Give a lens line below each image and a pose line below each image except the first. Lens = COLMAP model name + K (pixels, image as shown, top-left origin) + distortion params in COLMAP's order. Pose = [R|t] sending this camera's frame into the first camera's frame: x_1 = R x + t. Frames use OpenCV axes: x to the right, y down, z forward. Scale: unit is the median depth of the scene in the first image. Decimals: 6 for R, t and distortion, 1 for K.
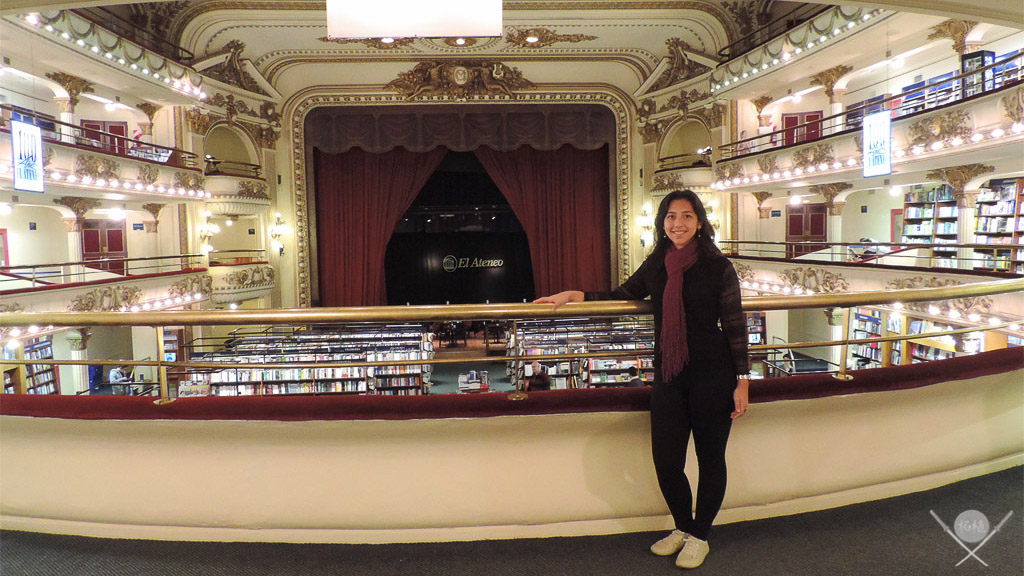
lens RADIAL K [[721.6, 0, 510.5], [0, 721.6, 272.5], [0, 0, 1]] dist [-0.026671, -0.003214]
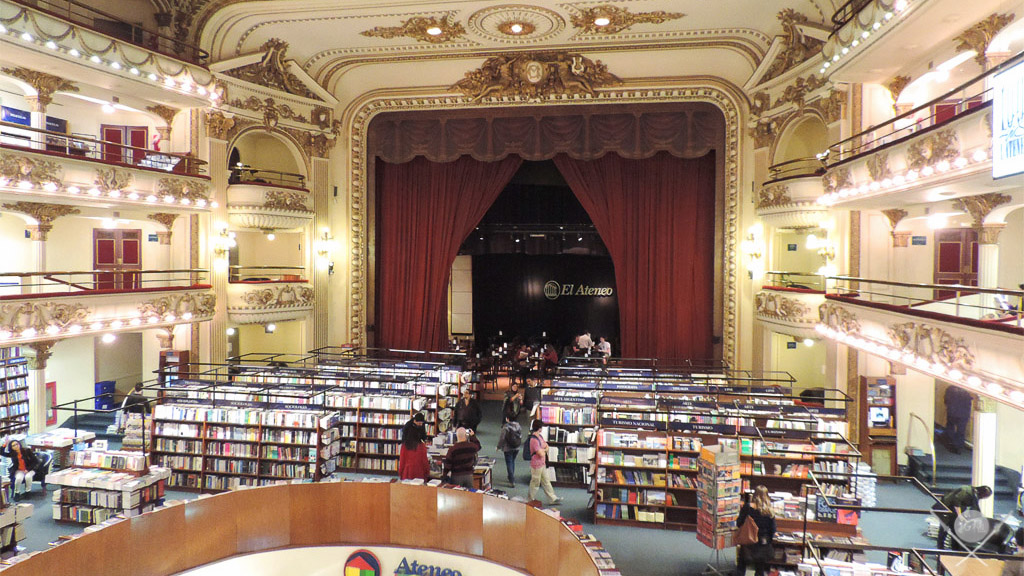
lens RADIAL K [[721.6, 0, 510.5], [0, 721.6, 272.5], [0, 0, 1]] dist [-0.026671, -0.003214]
pose [[0.962799, 0.035667, -0.267853, 0.149887], [-0.043977, 0.998718, -0.025087, -0.013197], [0.266615, 0.035933, 0.963133, 0.185425]]
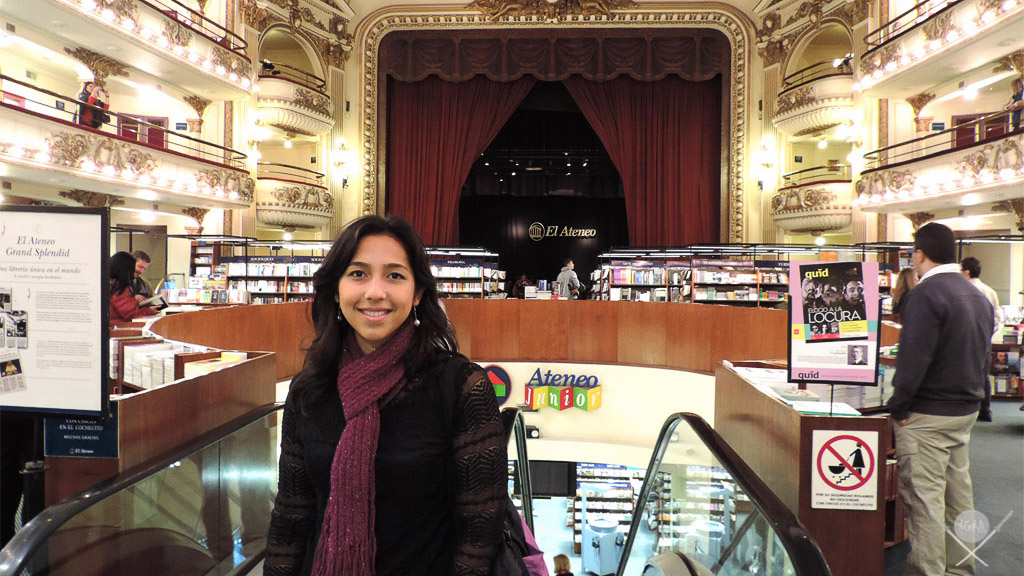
lens RADIAL K [[721.6, 0, 510.5], [0, 721.6, 272.5], [0, 0, 1]] dist [-0.026671, -0.003214]
pose [[0.989693, 0.035973, -0.138616, 0.015921], [-0.042643, 0.998056, -0.045454, 0.117497], [0.136712, 0.050897, 0.989302, 0.146224]]
